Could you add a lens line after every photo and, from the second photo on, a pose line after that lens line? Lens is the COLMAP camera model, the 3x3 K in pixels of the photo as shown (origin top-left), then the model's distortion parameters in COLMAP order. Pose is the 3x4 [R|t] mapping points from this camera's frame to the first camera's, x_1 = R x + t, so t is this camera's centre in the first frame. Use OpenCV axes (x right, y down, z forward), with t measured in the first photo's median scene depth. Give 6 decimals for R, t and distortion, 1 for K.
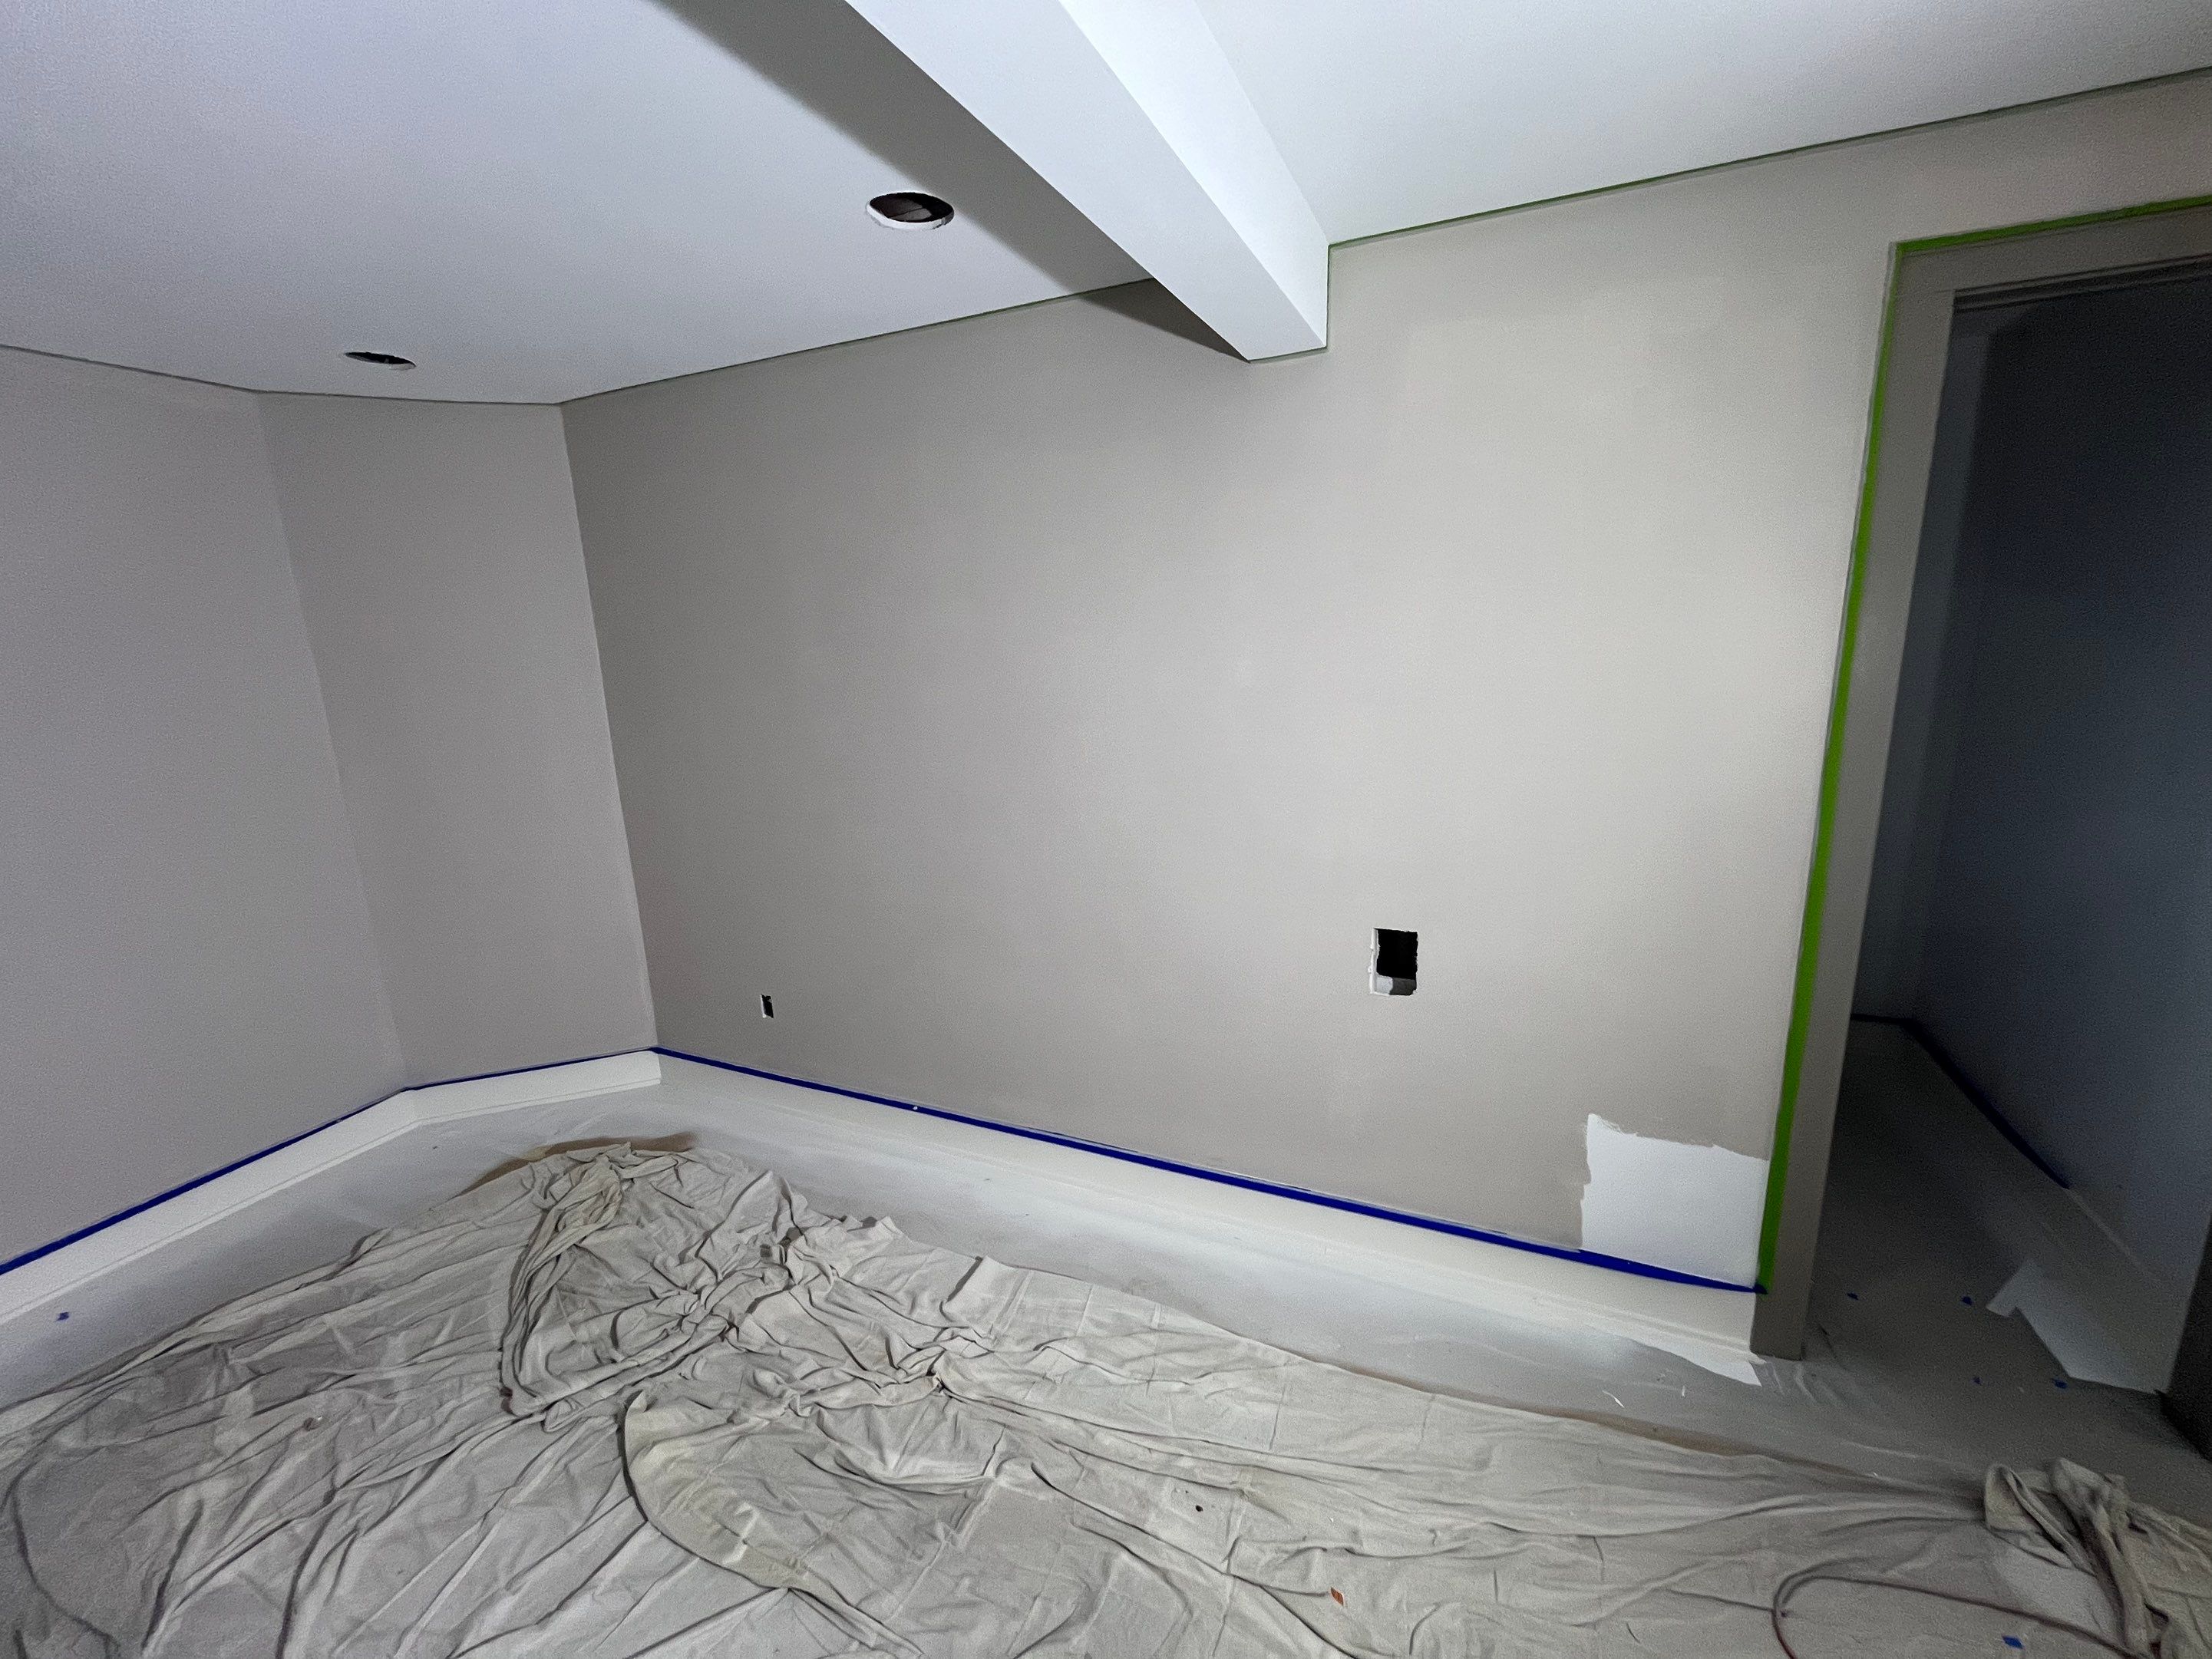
lens RADIAL K [[900.4, 0, 1107.1], [0, 900.4, 836.4], [0, 0, 1]] dist [0.001746, -0.000095]
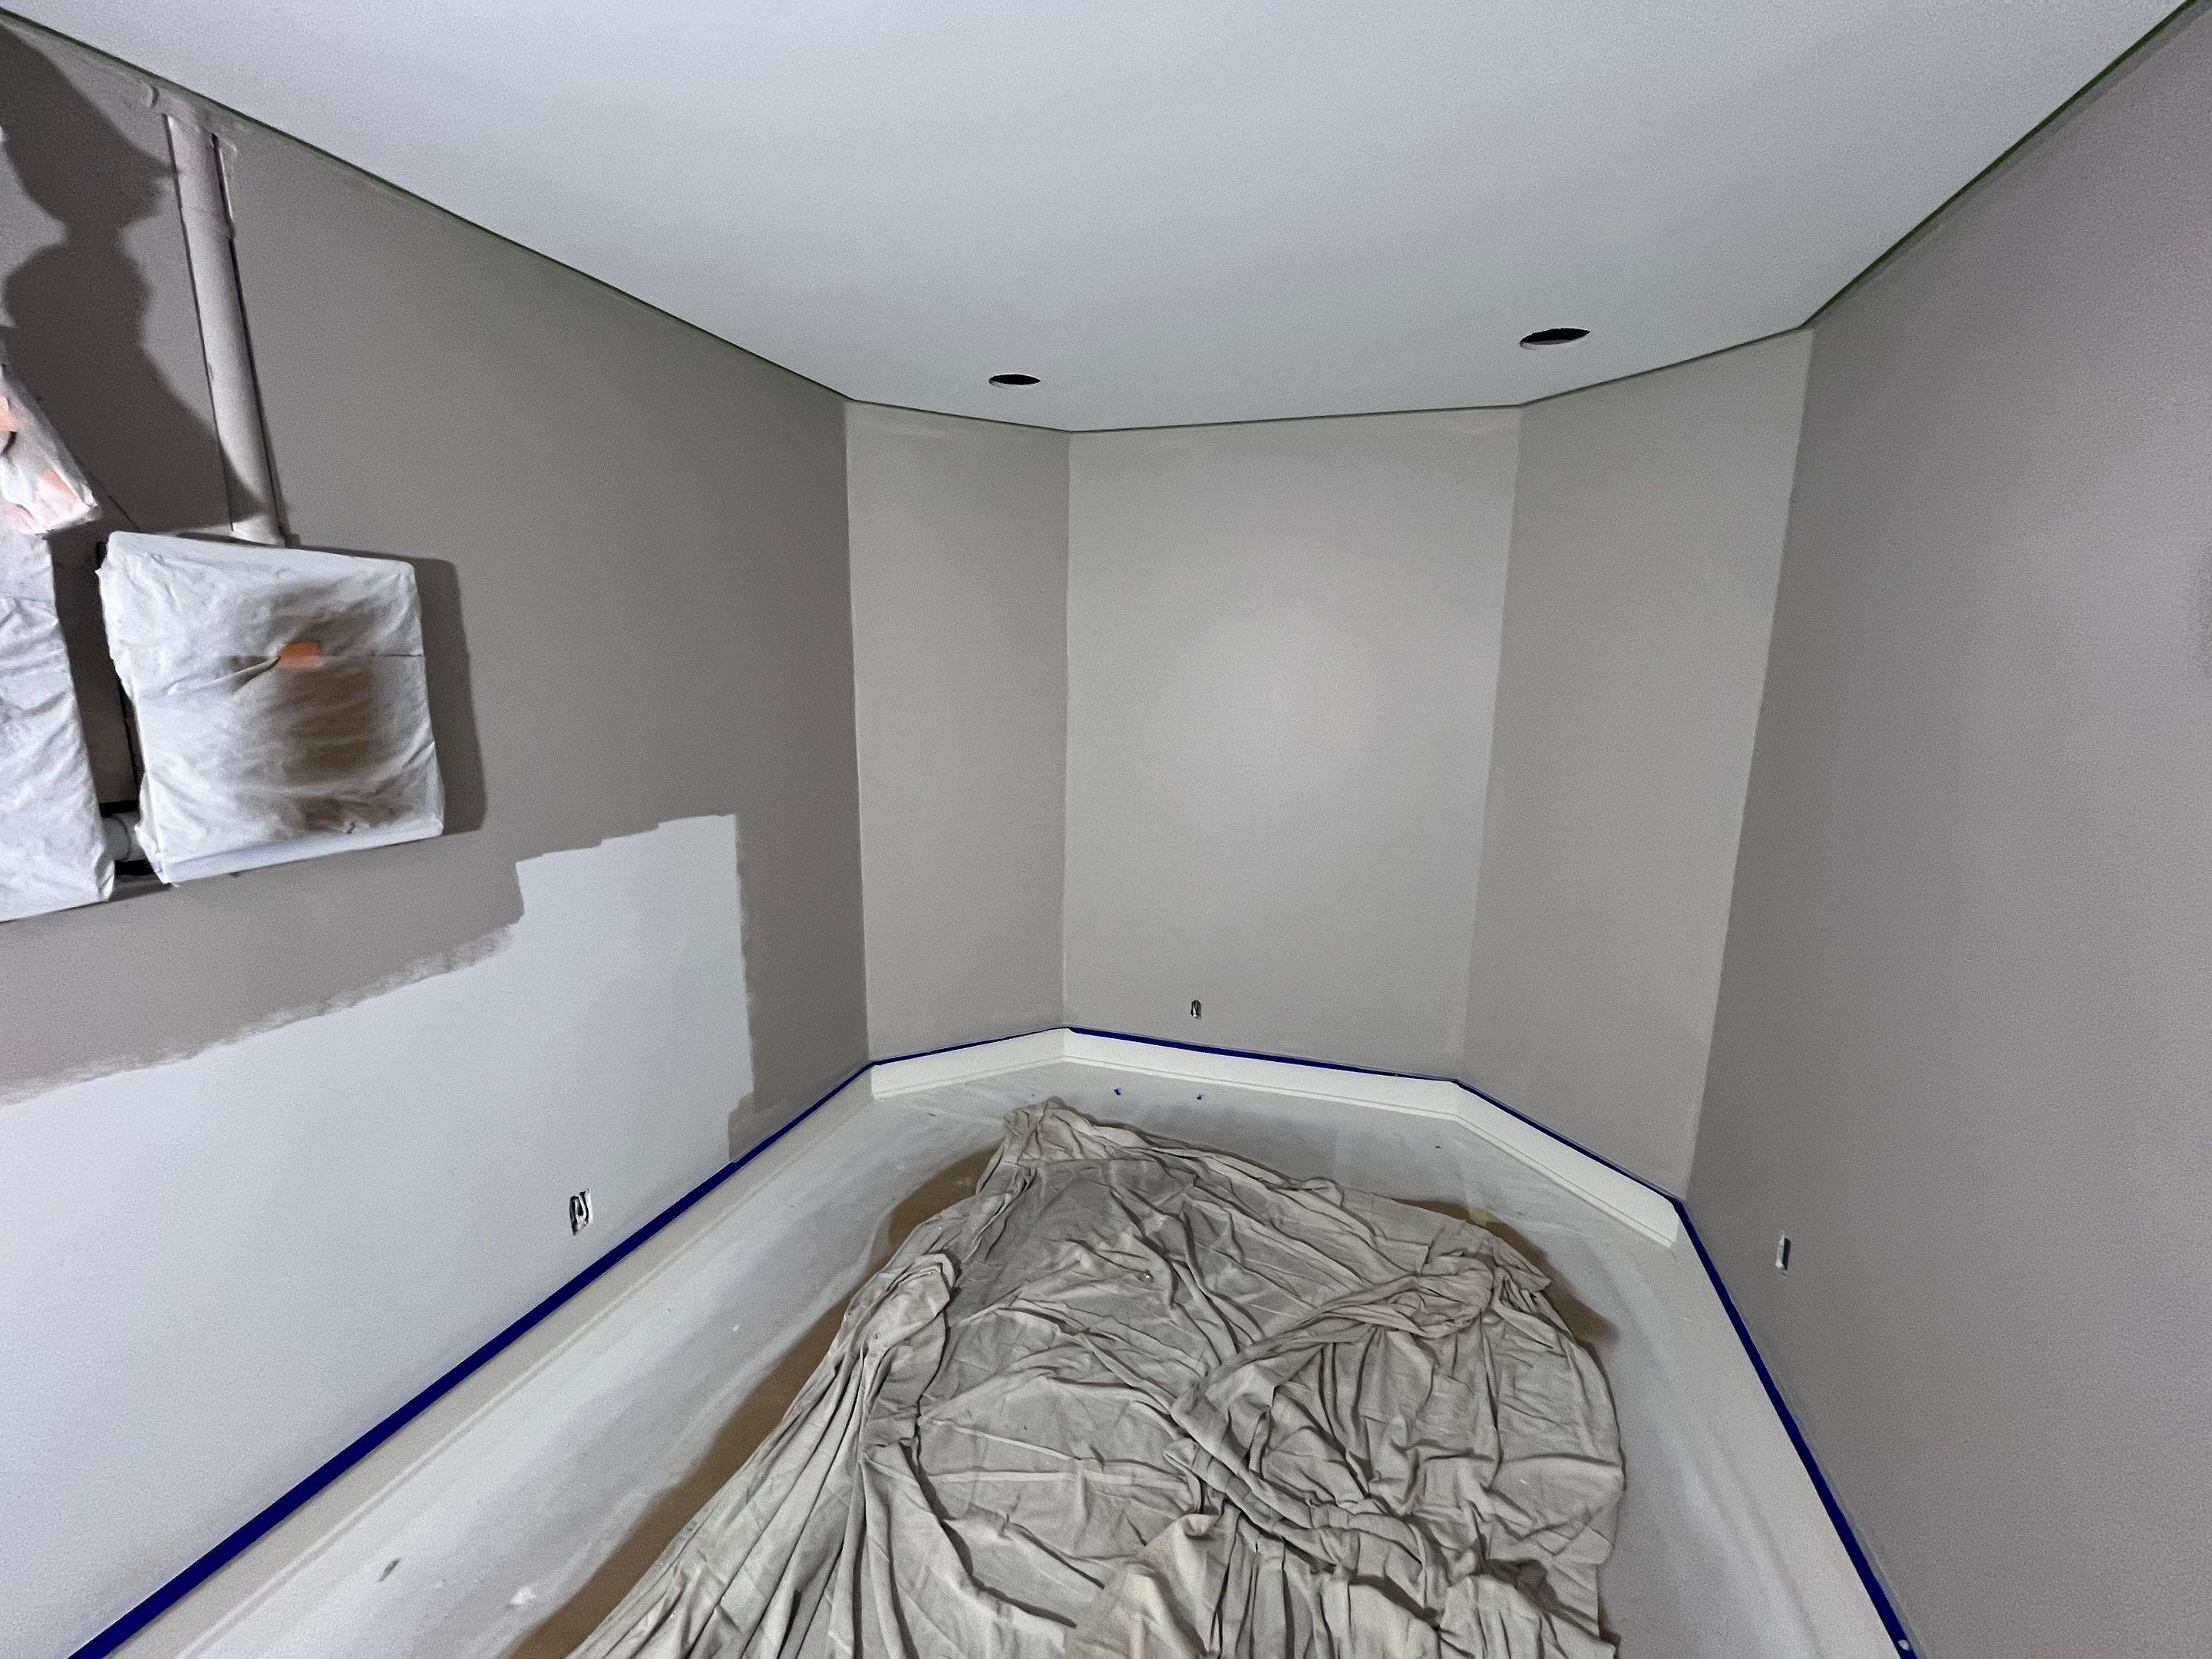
lens RADIAL K [[900.4, 0, 1110.1], [0, 900.4, 808.1], [0, 0, 1]] dist [0.001746, -0.000095]
pose [[0.104106, 0.194697, -0.975323, 0.146796], [-0.237824, 0.957076, 0.165669, -0.118893], [0.965713, 0.214708, 0.145940, 0.553155]]
